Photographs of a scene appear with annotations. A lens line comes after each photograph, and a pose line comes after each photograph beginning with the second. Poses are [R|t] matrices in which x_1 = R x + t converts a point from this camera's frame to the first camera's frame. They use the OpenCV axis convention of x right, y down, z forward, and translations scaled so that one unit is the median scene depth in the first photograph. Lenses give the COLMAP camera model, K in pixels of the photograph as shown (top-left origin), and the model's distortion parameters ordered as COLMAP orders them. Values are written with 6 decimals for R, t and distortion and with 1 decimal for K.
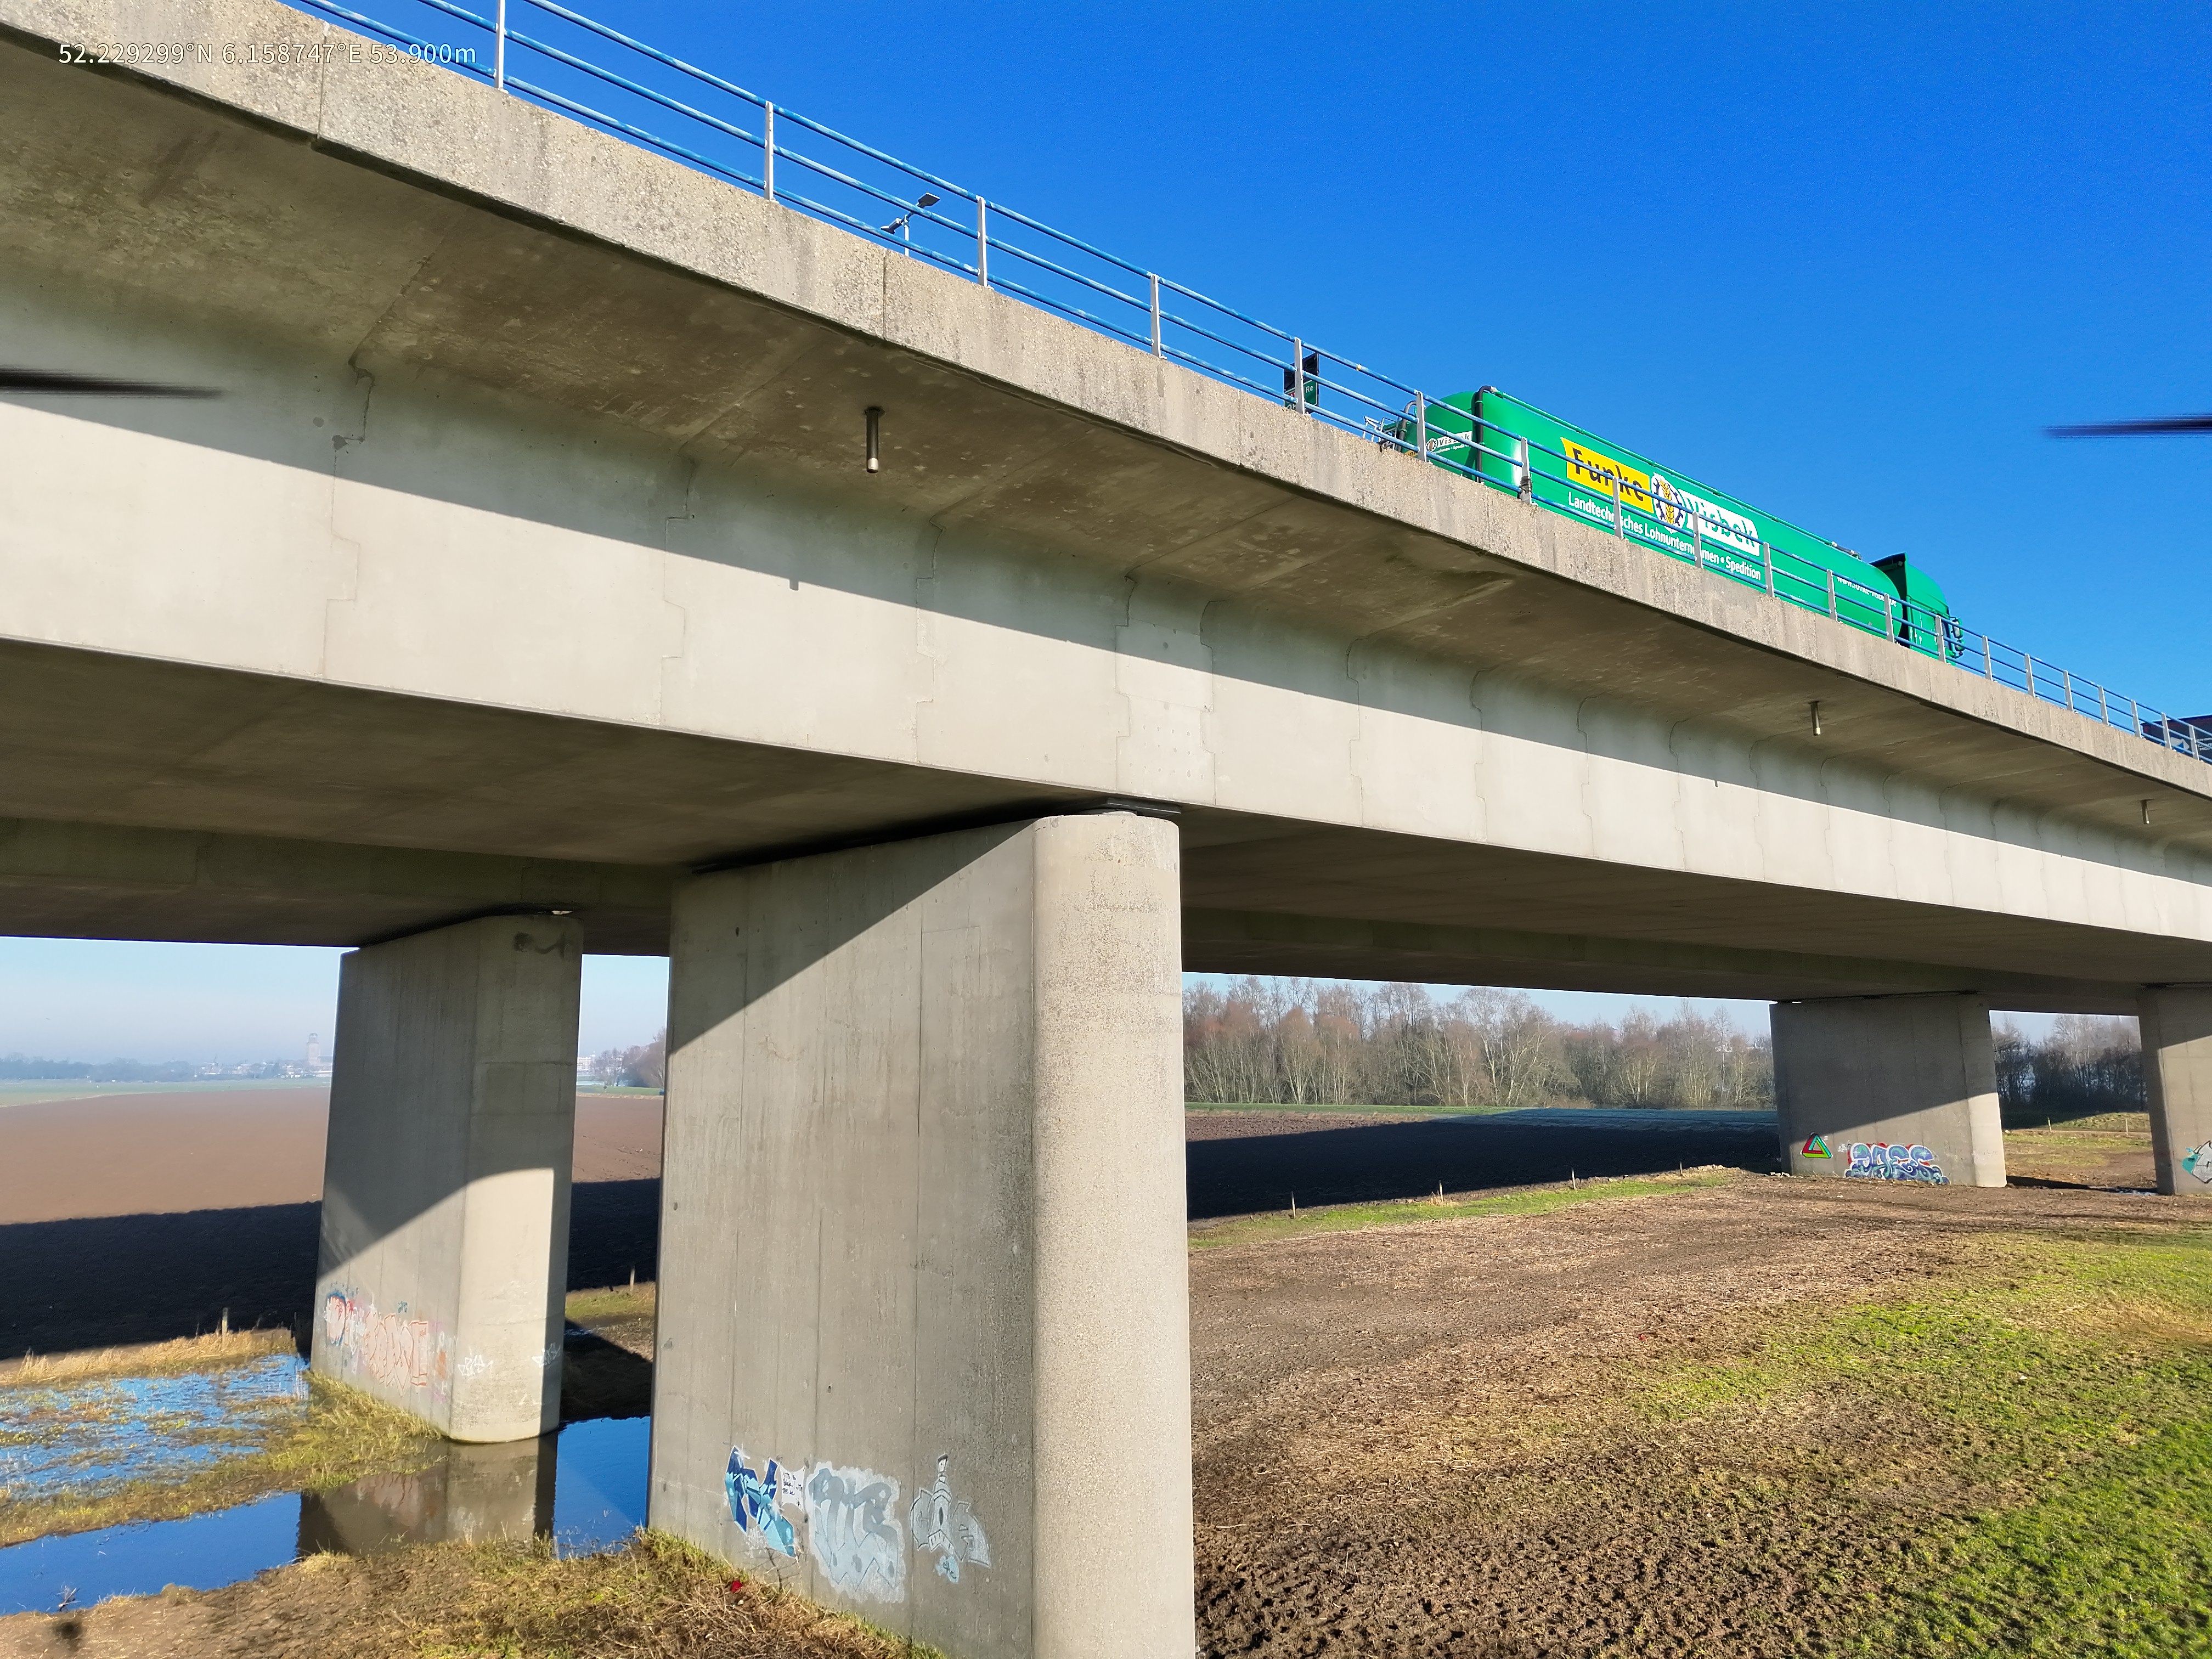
lens RADIAL K [[1538.6, 0, 1094.2], [0, 1538.6, 828.5], [0, 0, 1]] dist [0.077127, -0.067097]
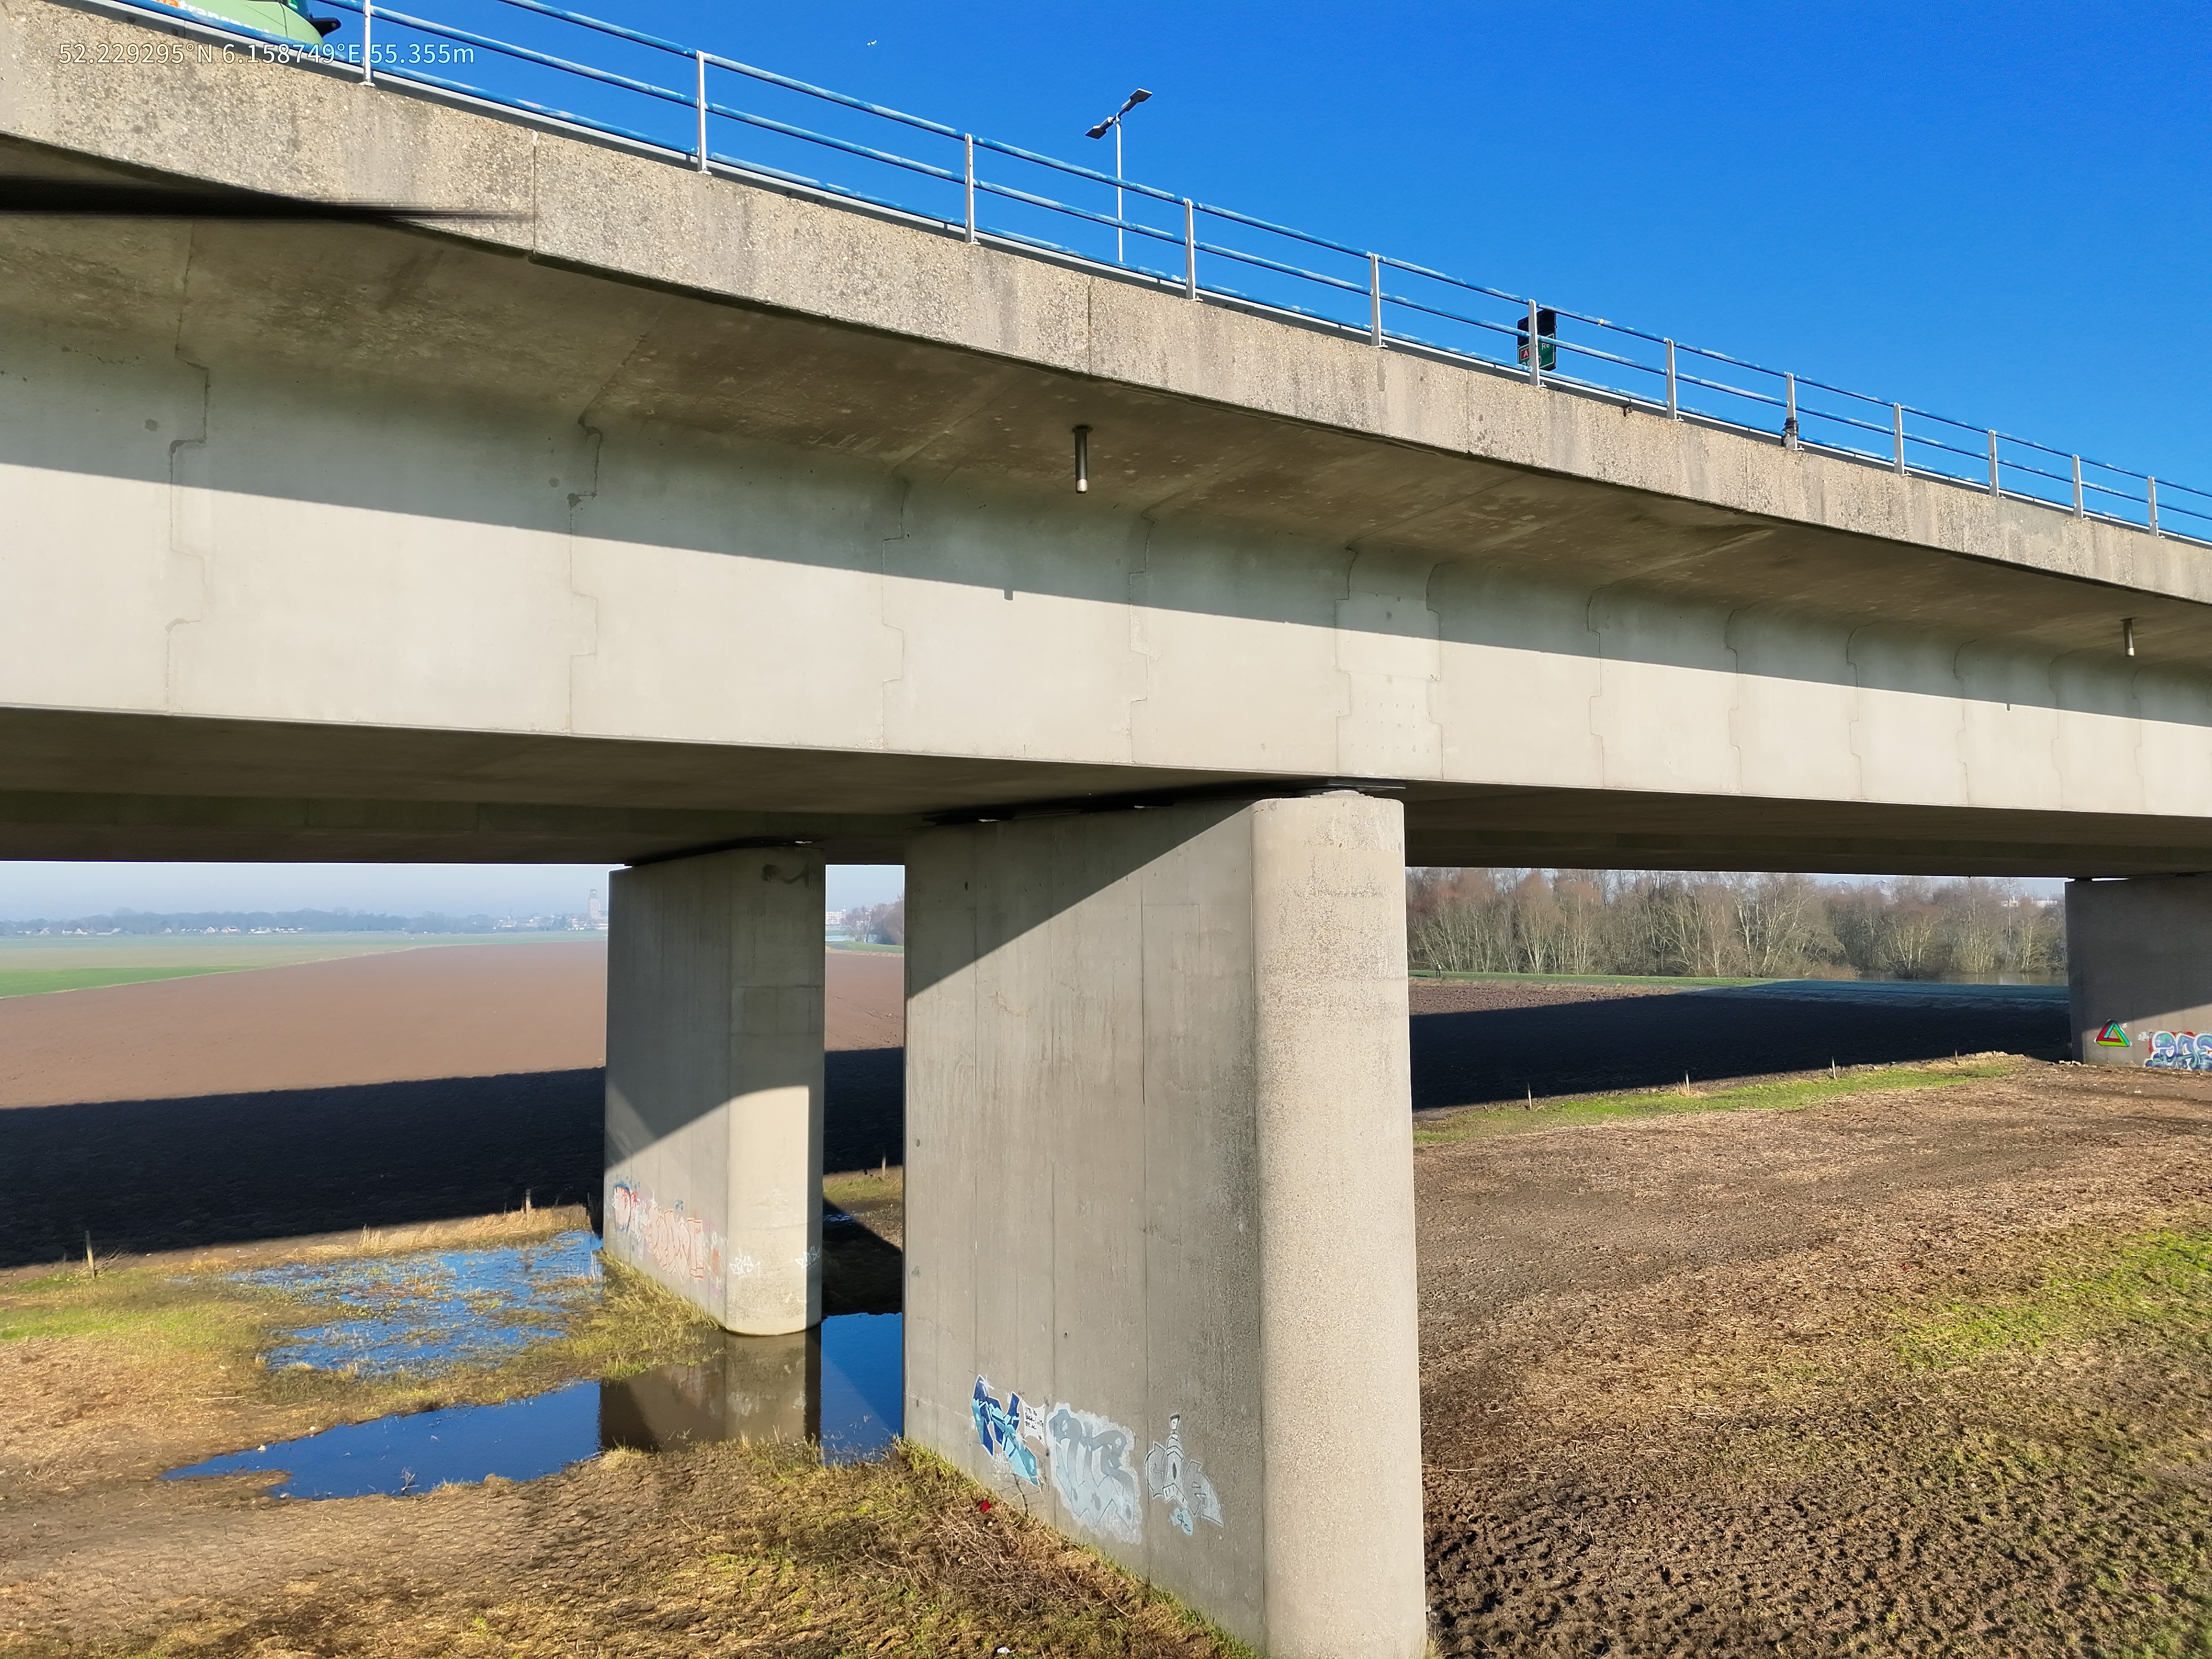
lens RADIAL K [[1538.6, 0, 1094.2], [0, 1538.6, 828.5], [0, 0, 1]] dist [0.077127, -0.067097]
pose [[0.989097, -0.008945, -0.146996, 0.004462], [0.022597, 0.995552, 0.091467, -0.071274], [0.145524, -0.093792, 0.984899, 0.010166]]
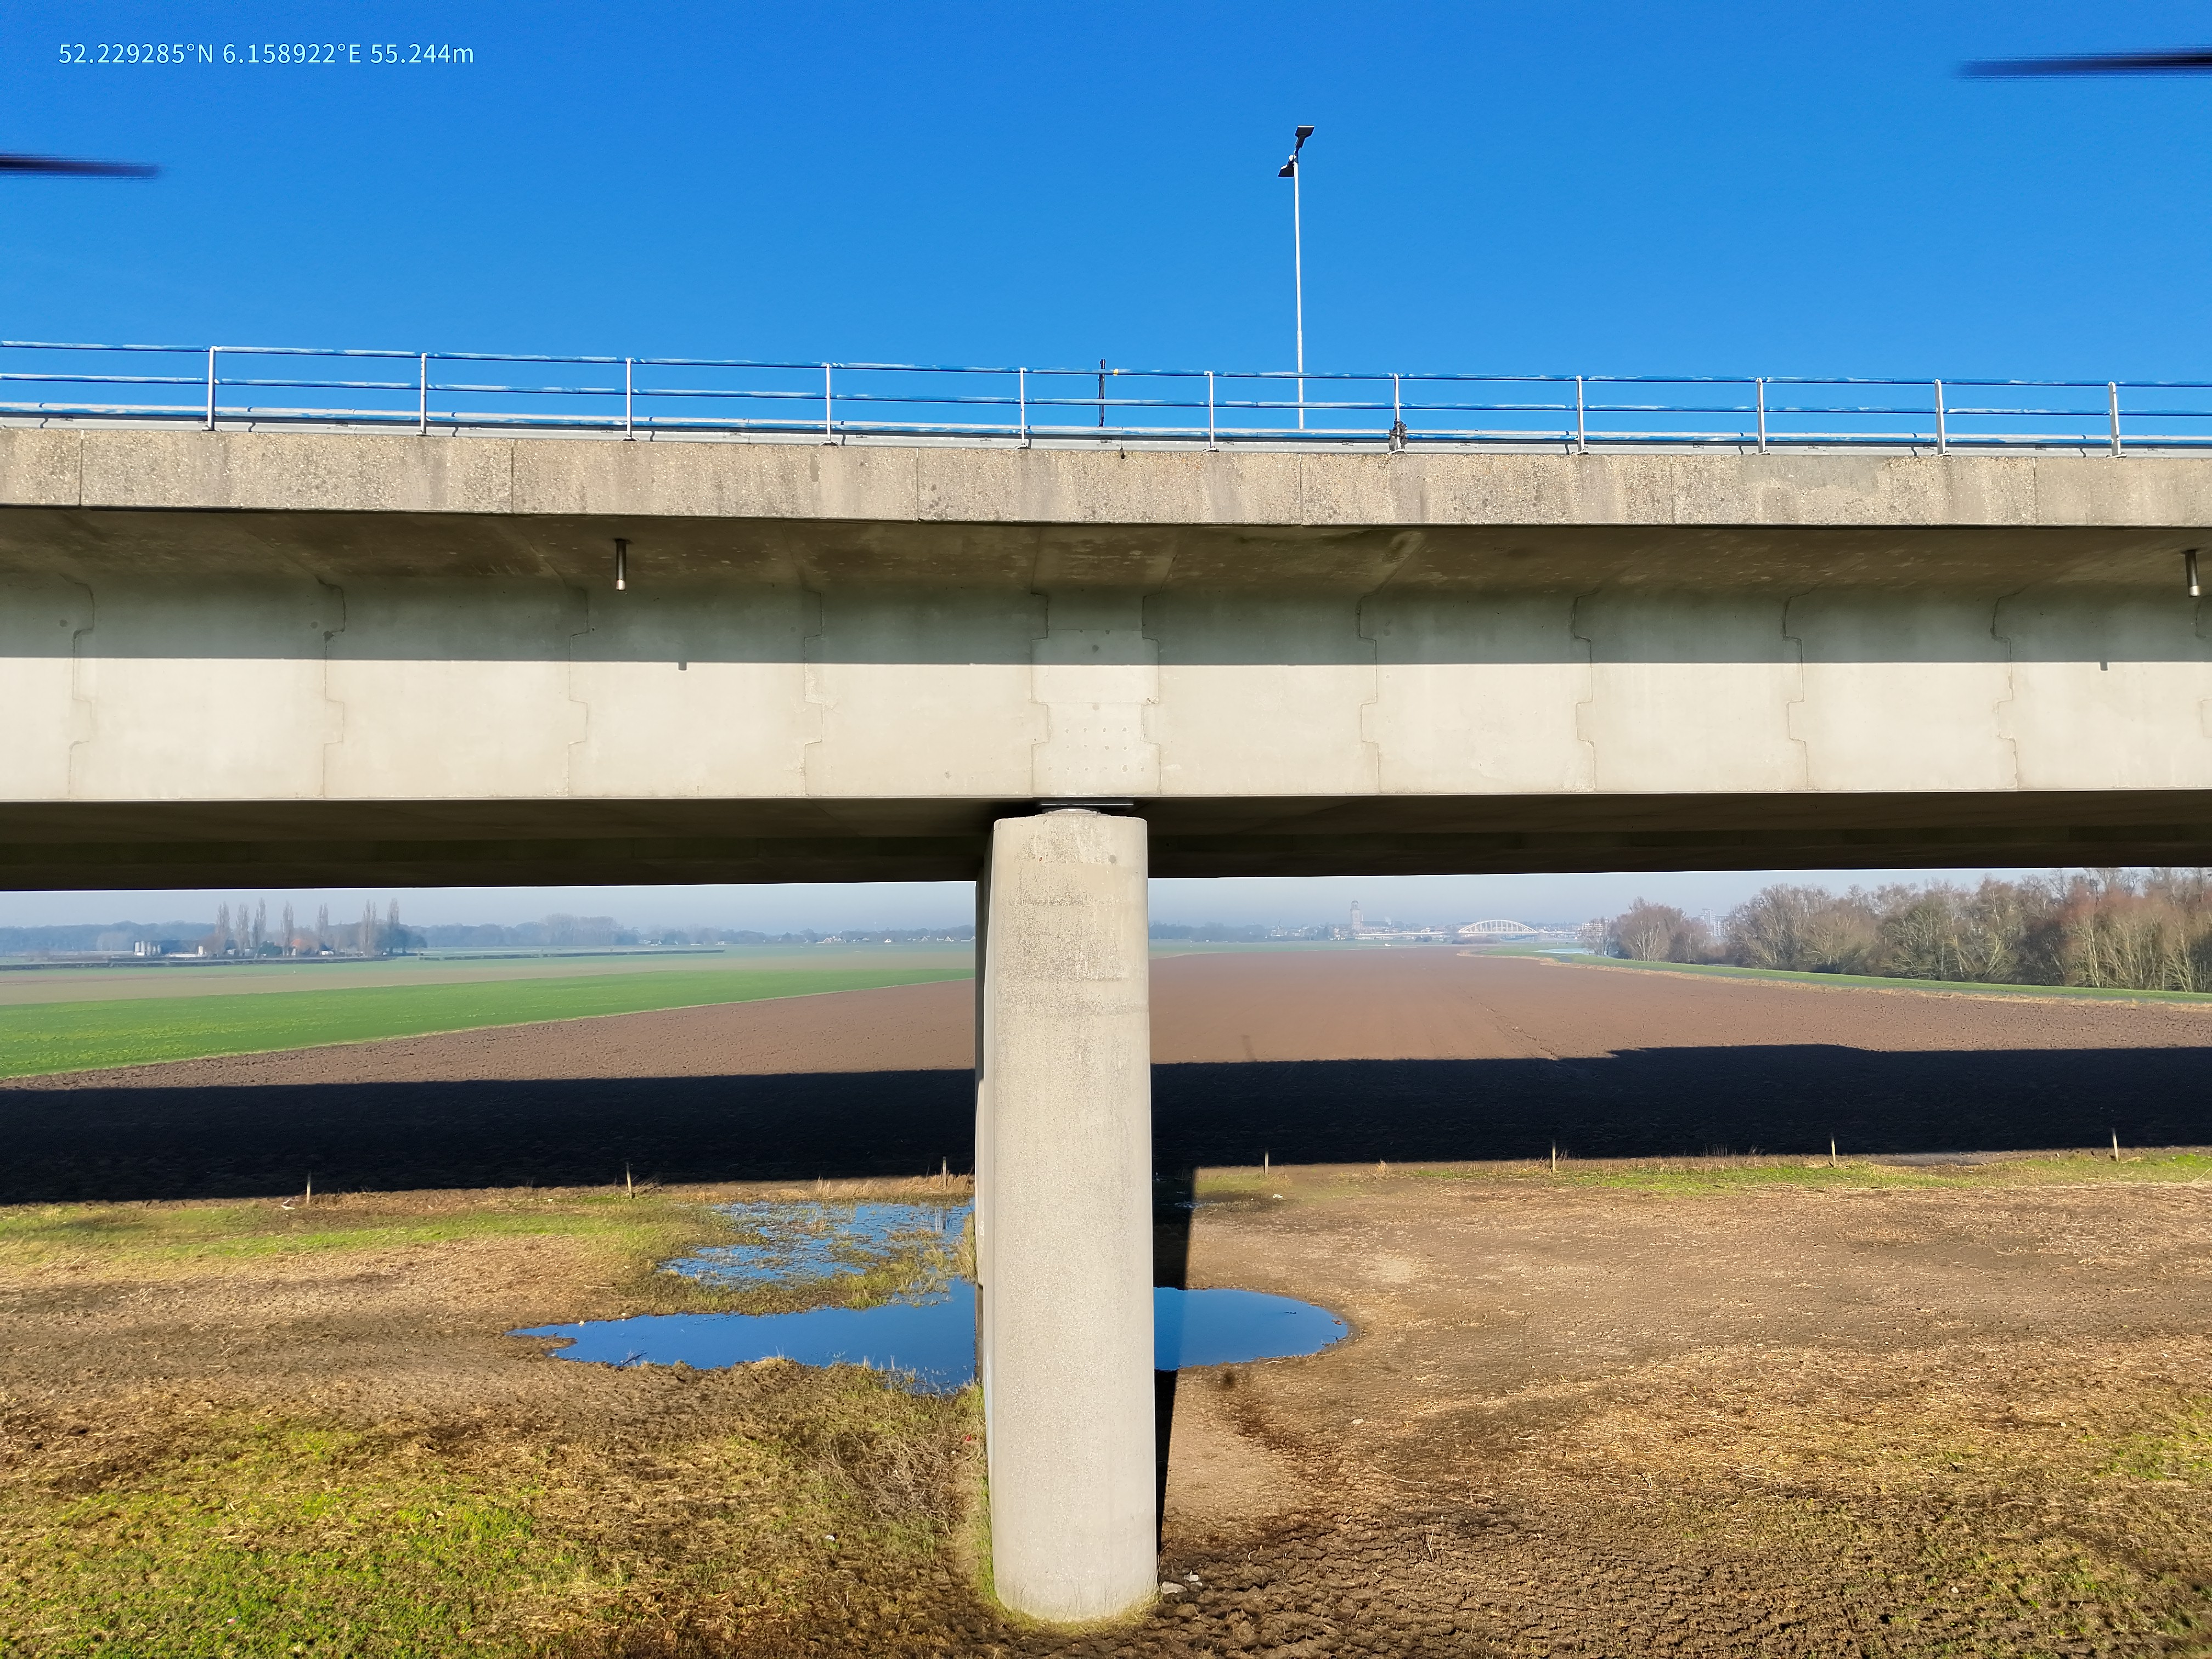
lens RADIAL K [[1538.6, 0, 1094.2], [0, 1538.6, 828.5], [0, 0, 1]] dist [0.077127, -0.067097]
pose [[0.806672, -0.040005, -0.589644, 0.594625], [0.090674, 0.994271, 0.056591, -0.050406], [0.584002, -0.099115, 0.805679, 0.128207]]
